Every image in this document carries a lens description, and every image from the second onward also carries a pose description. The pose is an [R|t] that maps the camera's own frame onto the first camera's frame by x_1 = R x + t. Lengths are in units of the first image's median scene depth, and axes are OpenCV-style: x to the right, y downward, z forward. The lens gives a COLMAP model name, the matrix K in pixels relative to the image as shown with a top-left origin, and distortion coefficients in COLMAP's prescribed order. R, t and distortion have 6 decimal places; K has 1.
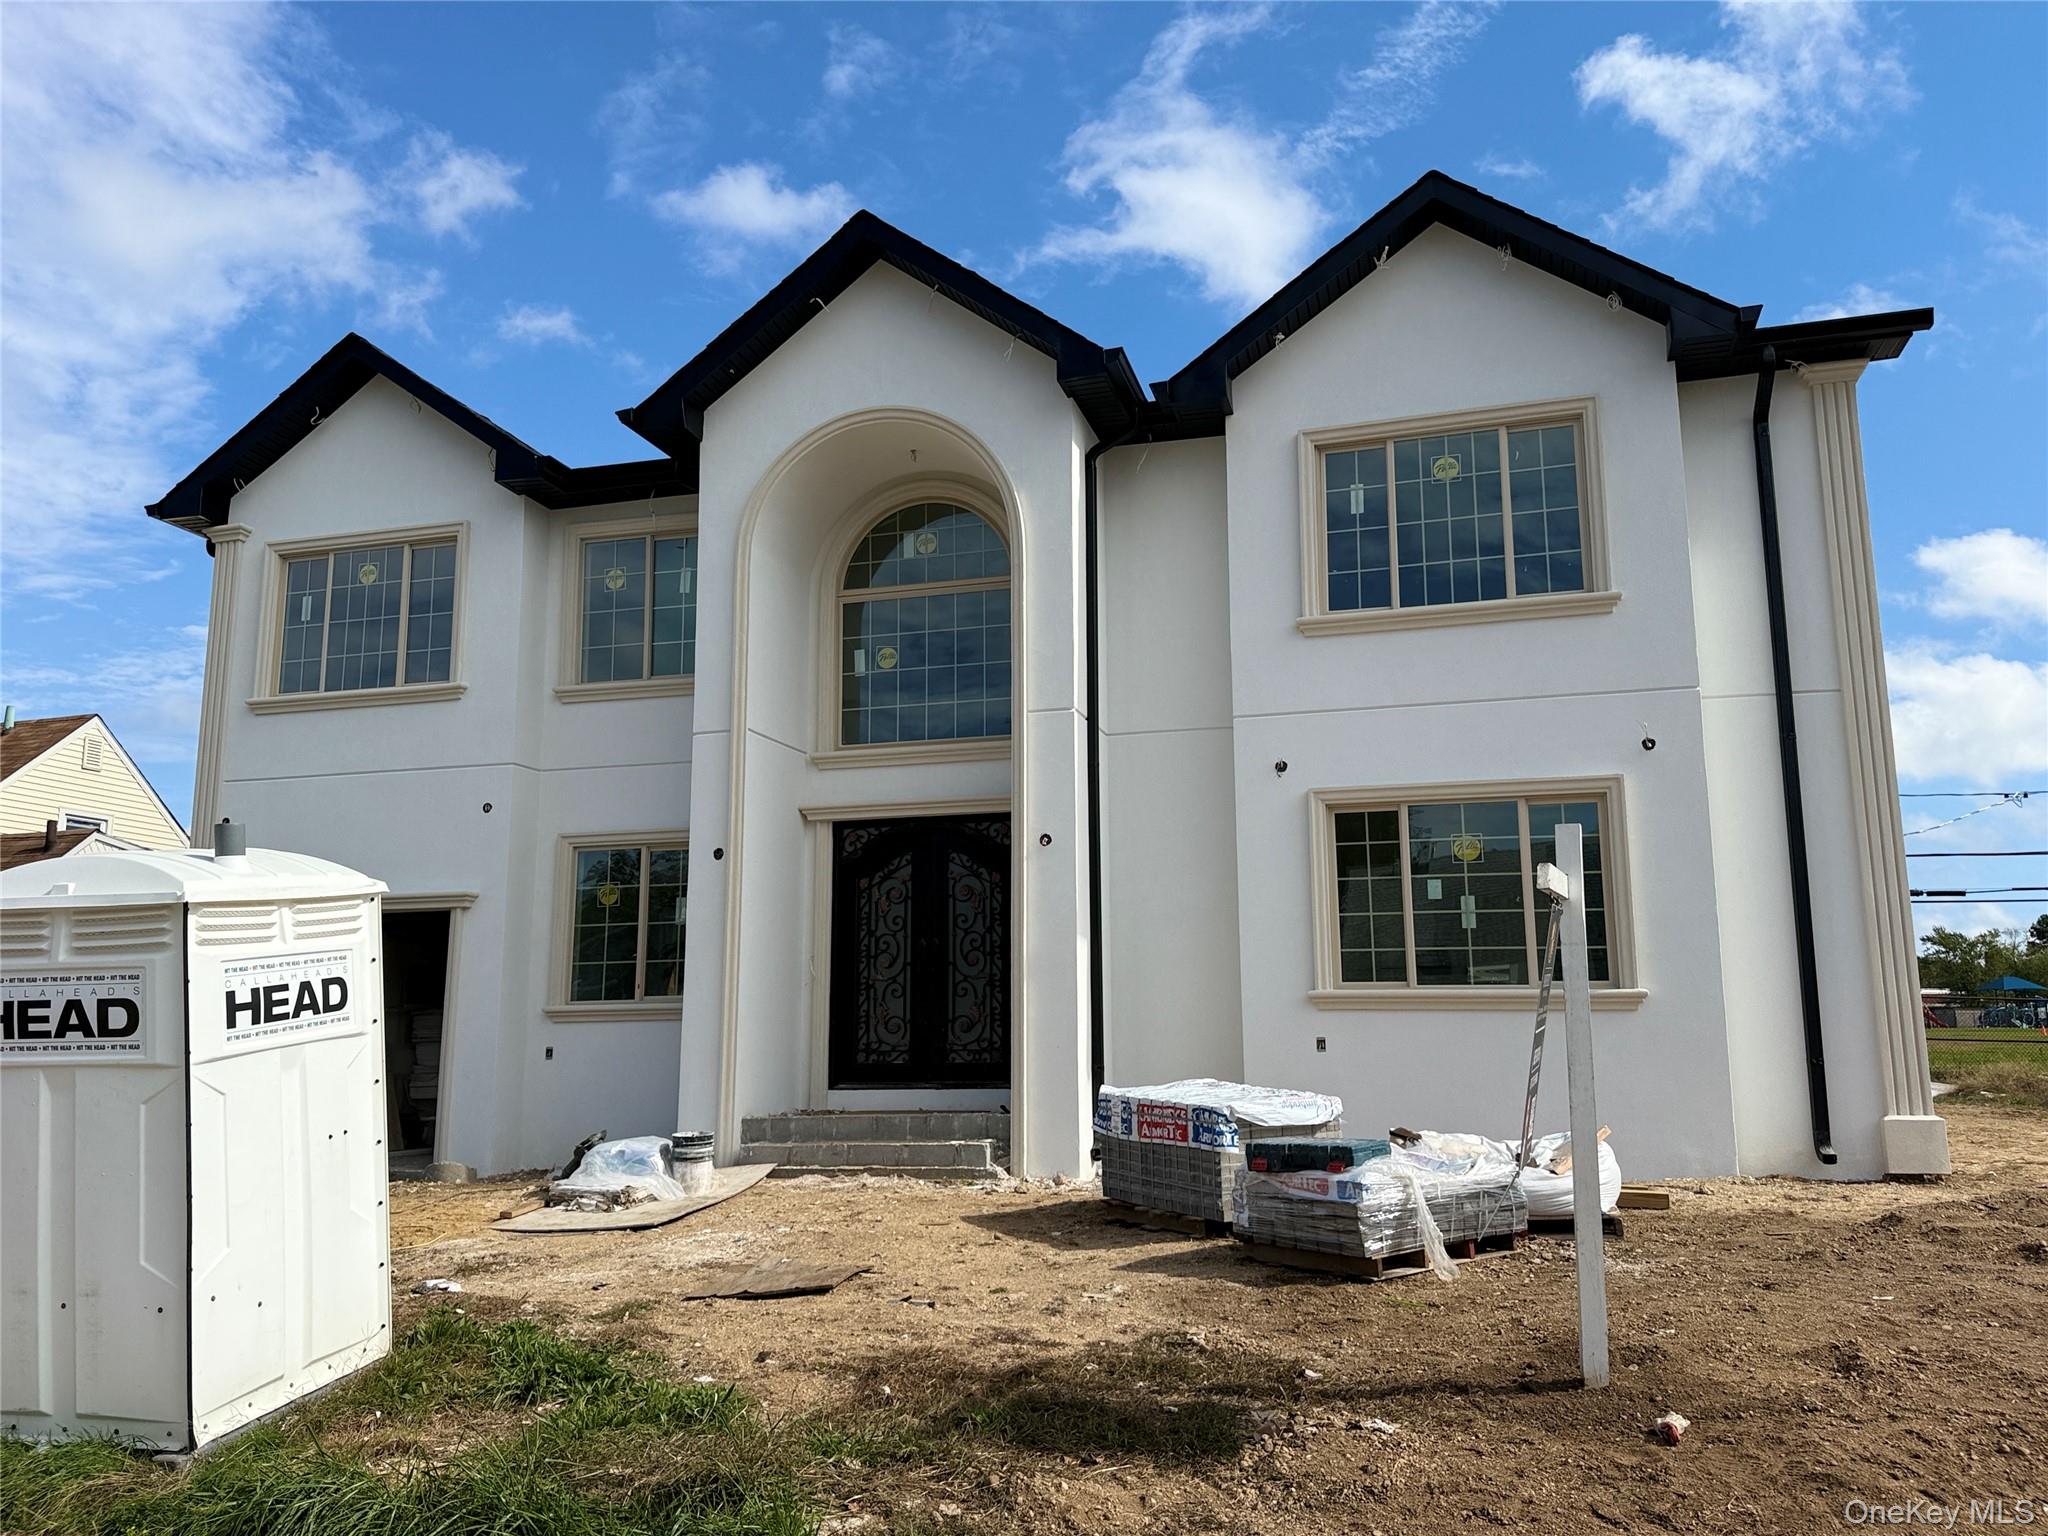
lens RADIAL K [[1572.7, 0, 1047.6], [0, 1572.7, 797.3], [0, 0, 1]] dist [0.043627, -0.040490]
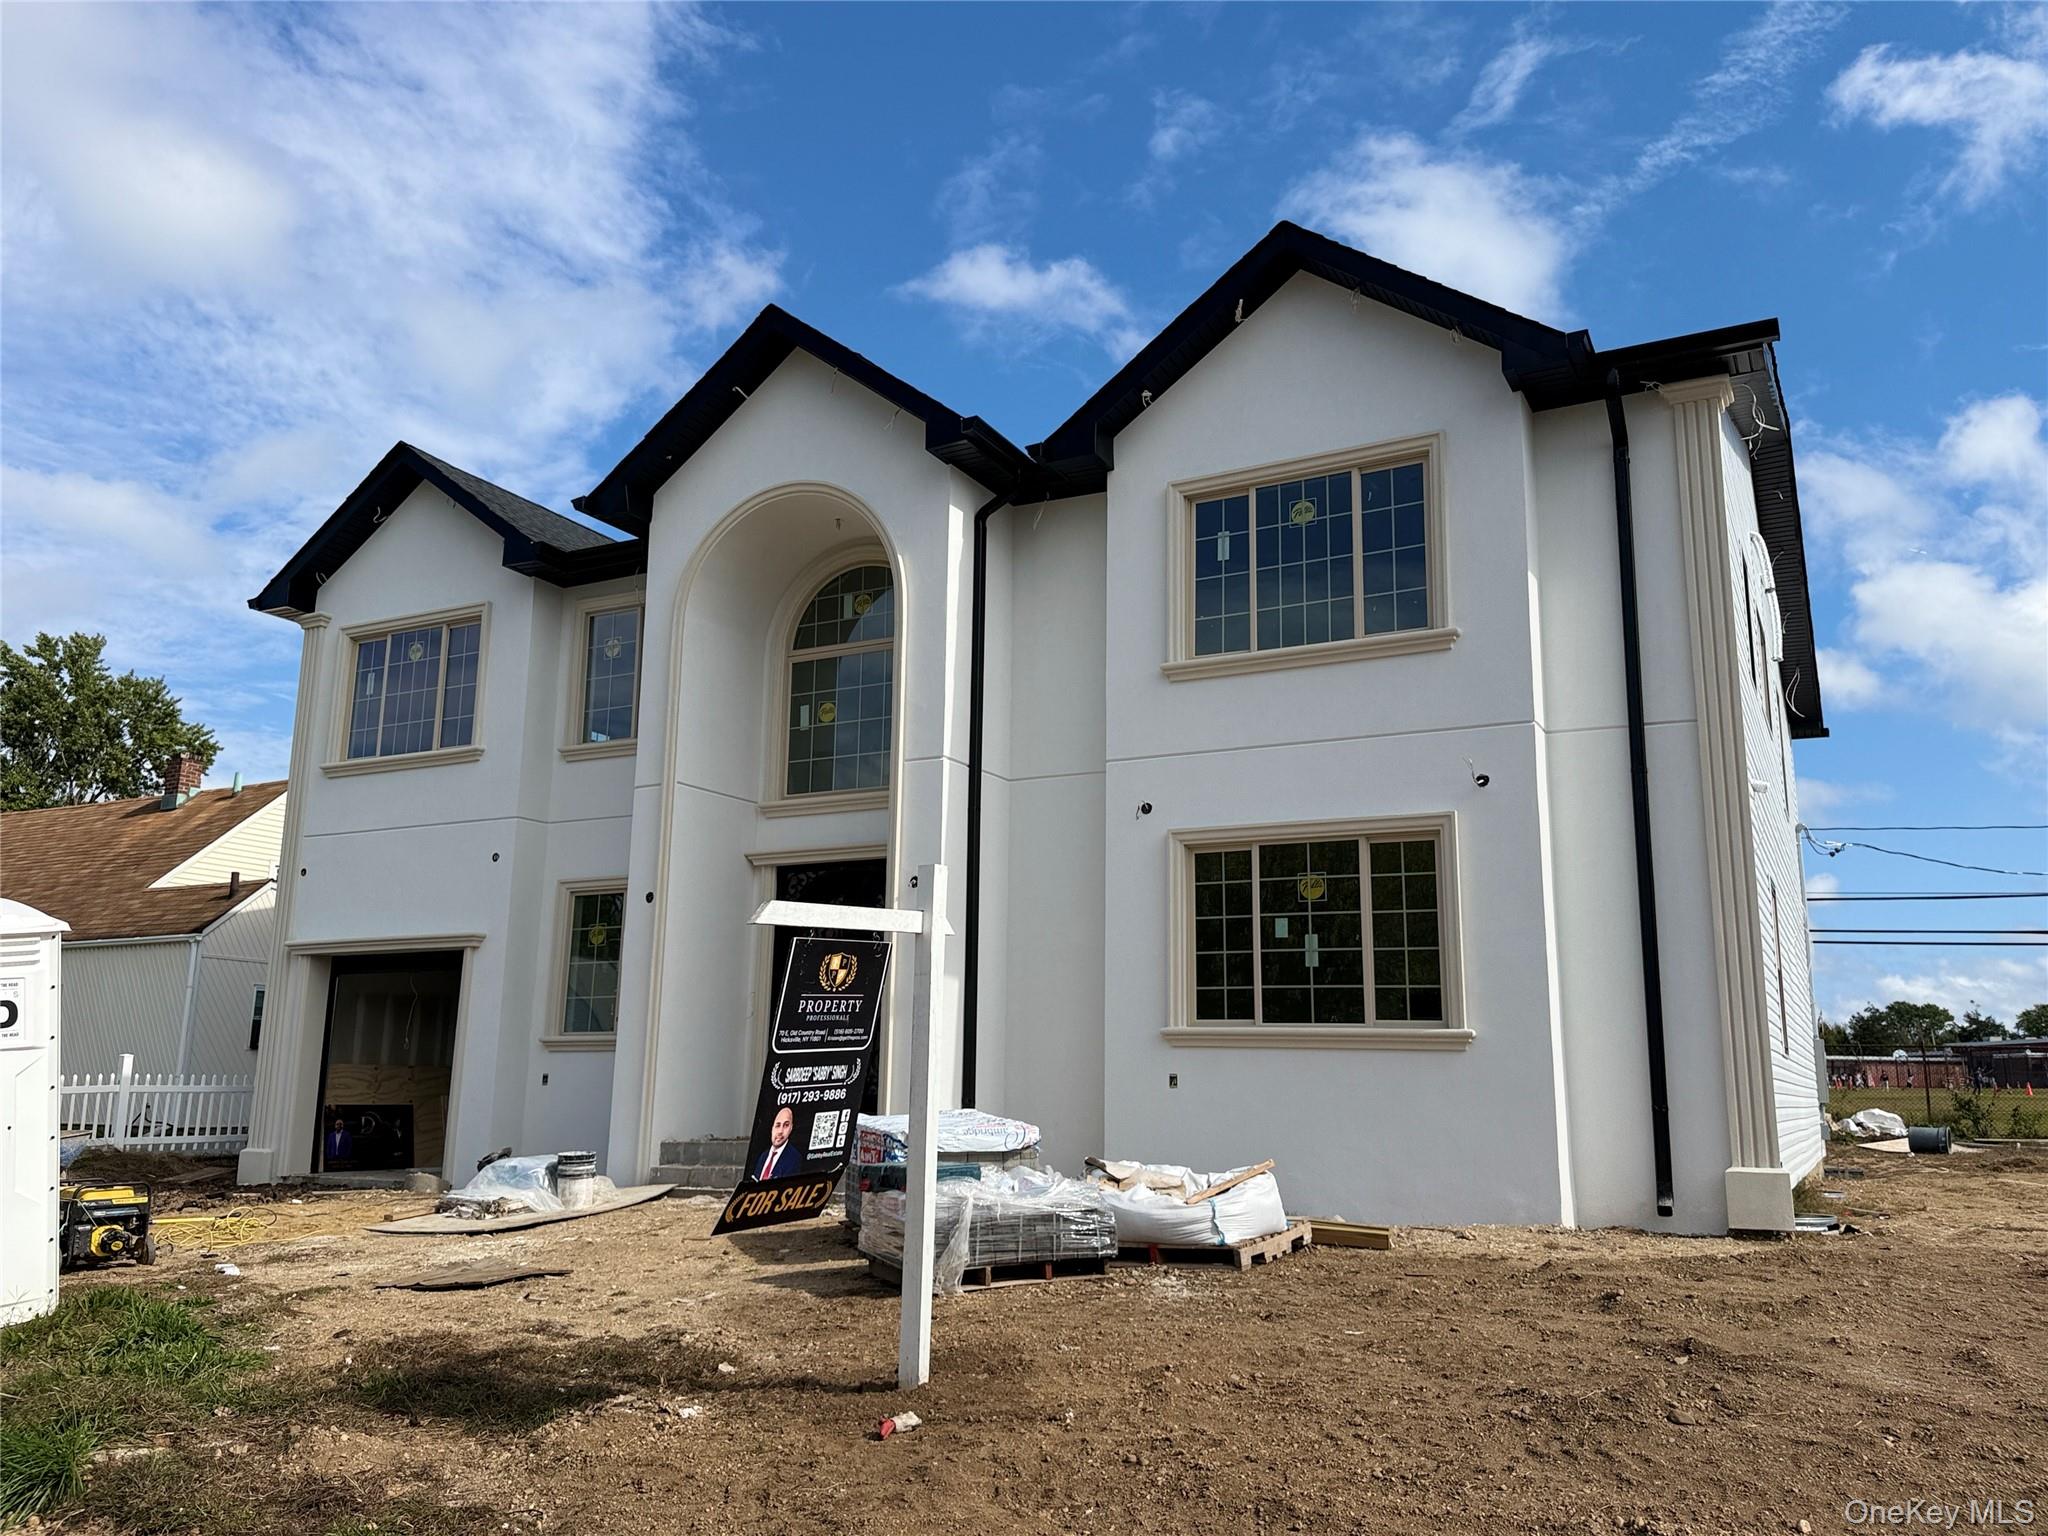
lens RADIAL K [[1572.7, 0, 1062.2], [0, 1572.7, 783.1], [0, 0, 1]] dist [0.043627, -0.040490]
pose [[0.979919, -0.019103, -0.198477, 0.297045], [0.011545, 0.999166, -0.039164, 0.003366], [0.199059, 0.036086, 0.979323, -0.016404]]
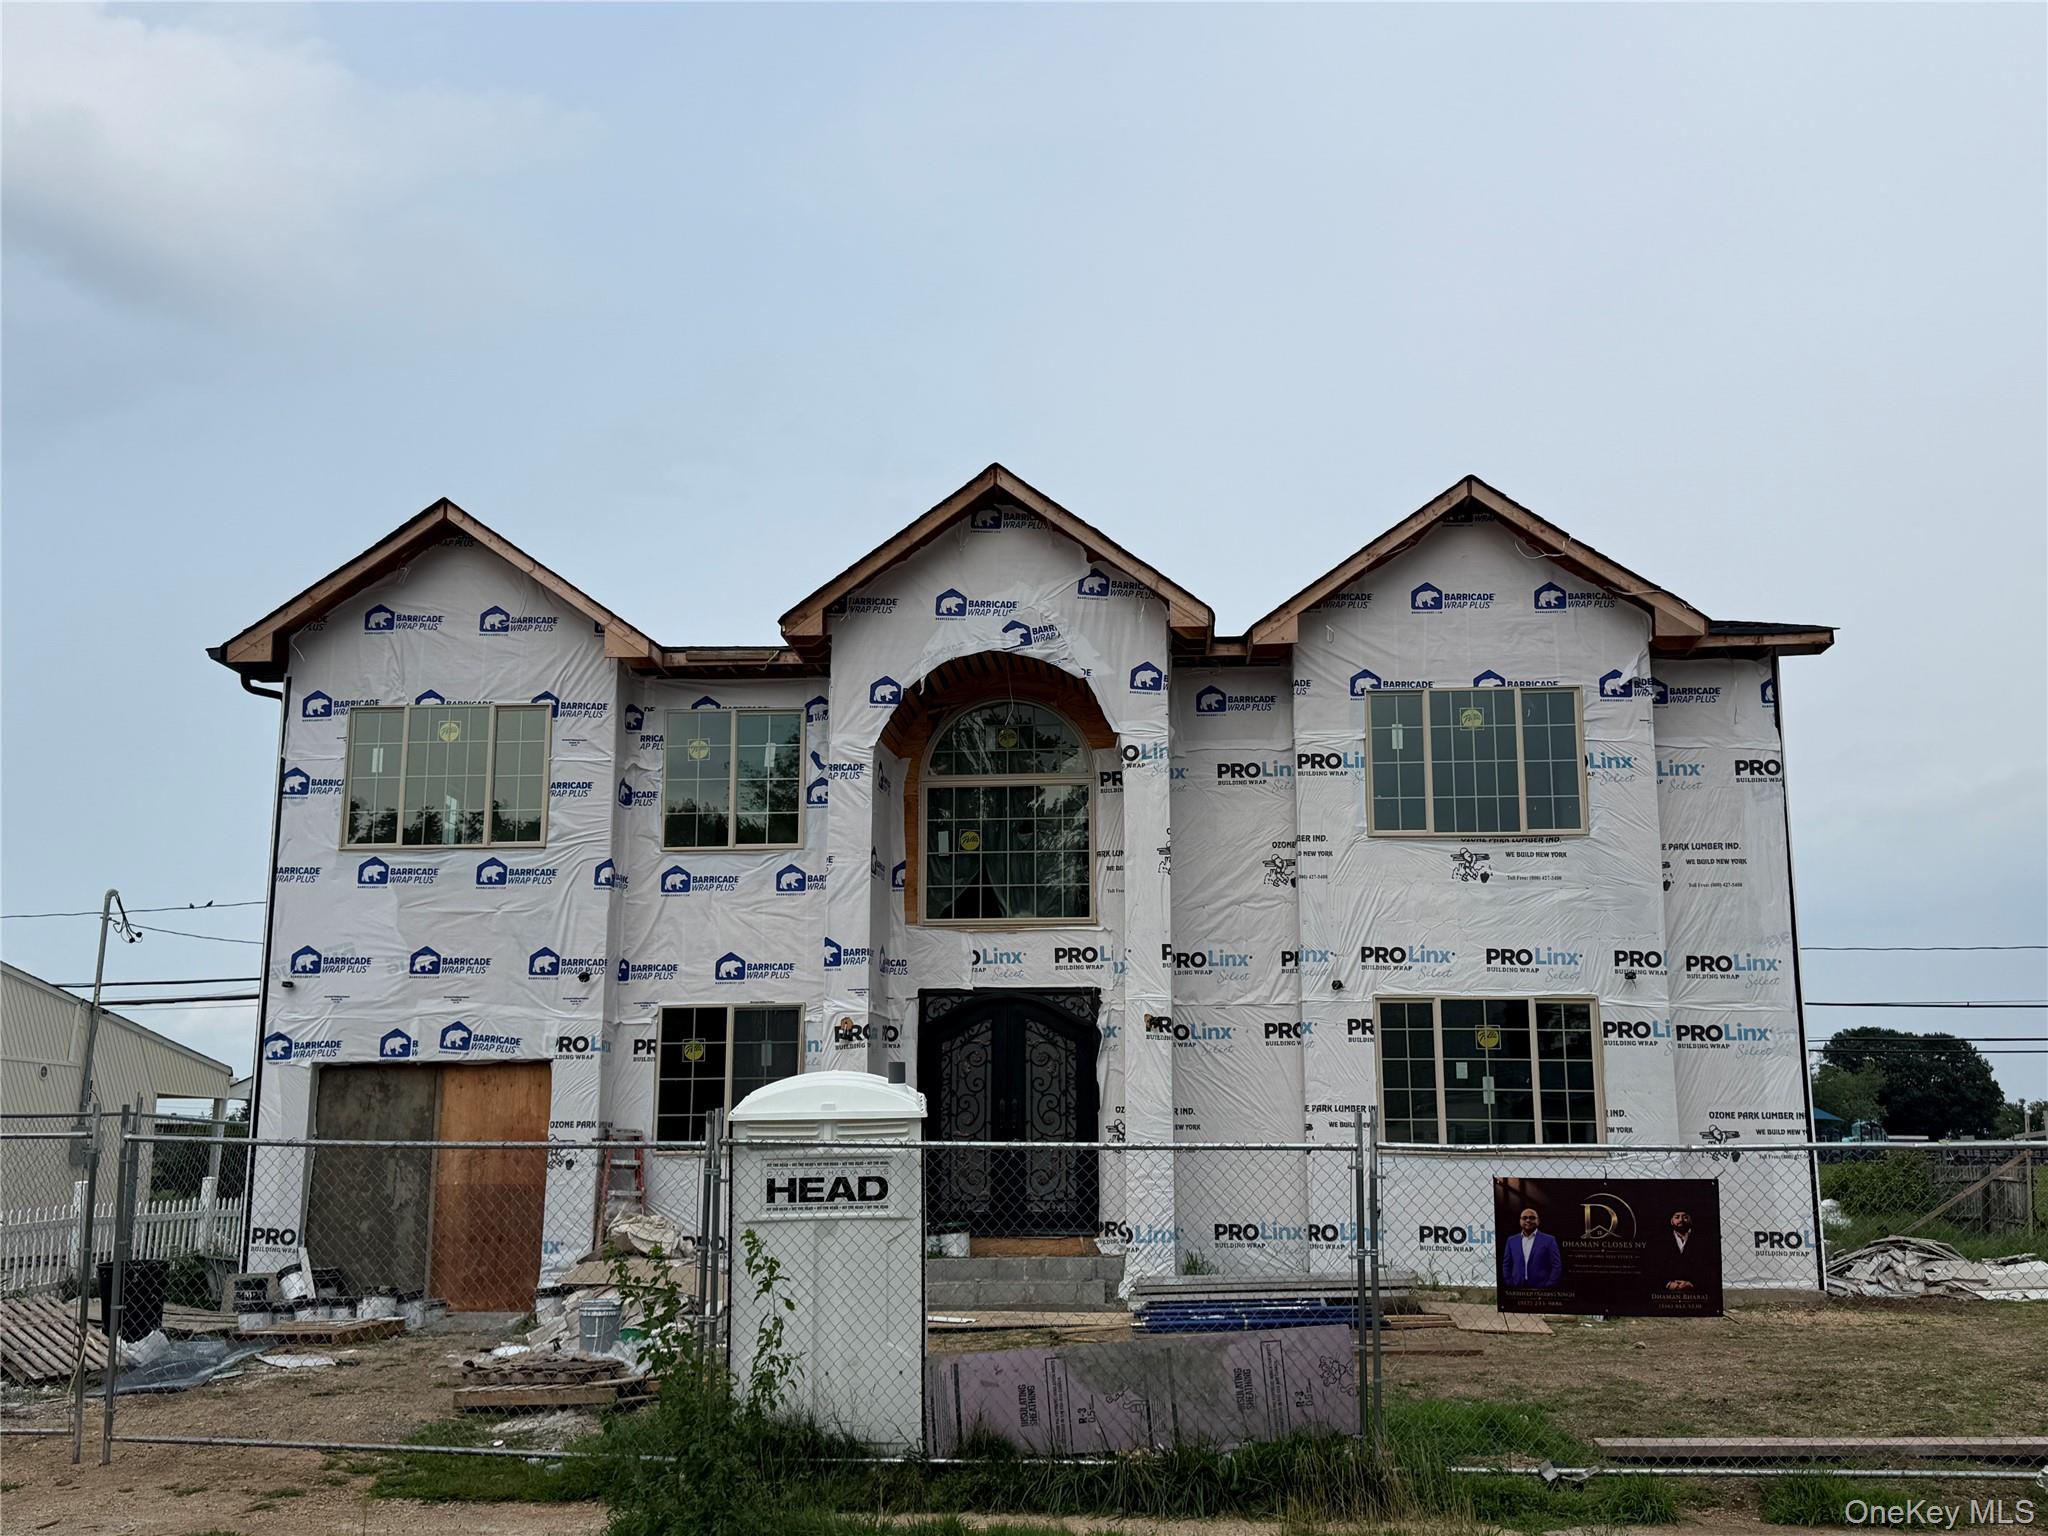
lens RADIAL K [[2058.9, 0, 1046.3], [0, 2058.9, 755.8], [0, 0, 1]] dist [0.046069, 0.000000]
pose [[0.978465, 0.048324, 0.200675, -0.381349], [-0.039295, 0.998038, -0.048737, -0.089330], [-0.202637, 0.039802, 0.978445, -0.478518]]
